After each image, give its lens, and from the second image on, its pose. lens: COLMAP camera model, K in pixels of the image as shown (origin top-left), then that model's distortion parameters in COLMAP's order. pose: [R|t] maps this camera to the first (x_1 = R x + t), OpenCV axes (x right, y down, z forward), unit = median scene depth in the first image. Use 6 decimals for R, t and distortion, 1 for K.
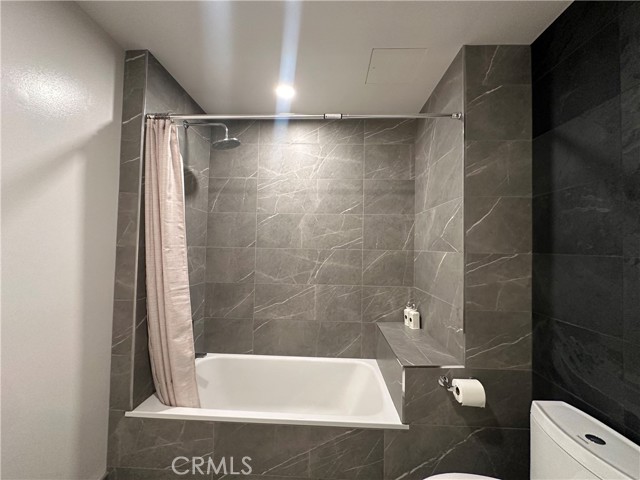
lens RADIAL K [[255.3, 0, 319.8], [0, 255.3, 240.2], [0, 0, 1]] dist [-0.002711, 0.001015]
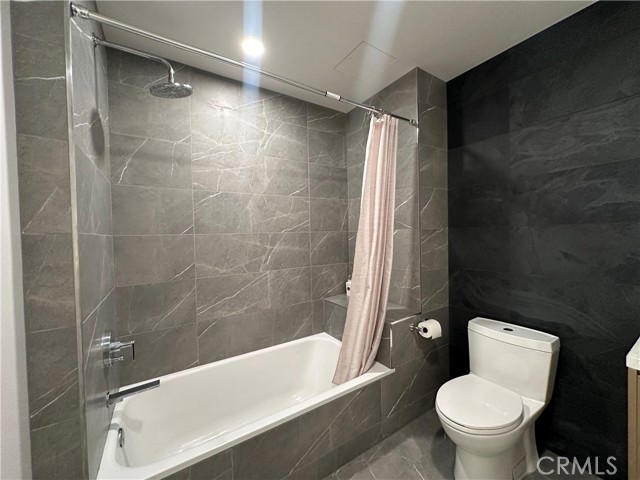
lens RADIAL K [[255.3, 0, 319.3], [0, 255.3, 239.9], [0, 0, 1]] dist [-0.002711, 0.001015]
pose [[0.818958, -0.051159, 0.571568, -0.393761], [0.022353, 0.998106, 0.057309, 0.010963], [-0.573418, -0.034158, 0.818551, 0.131477]]
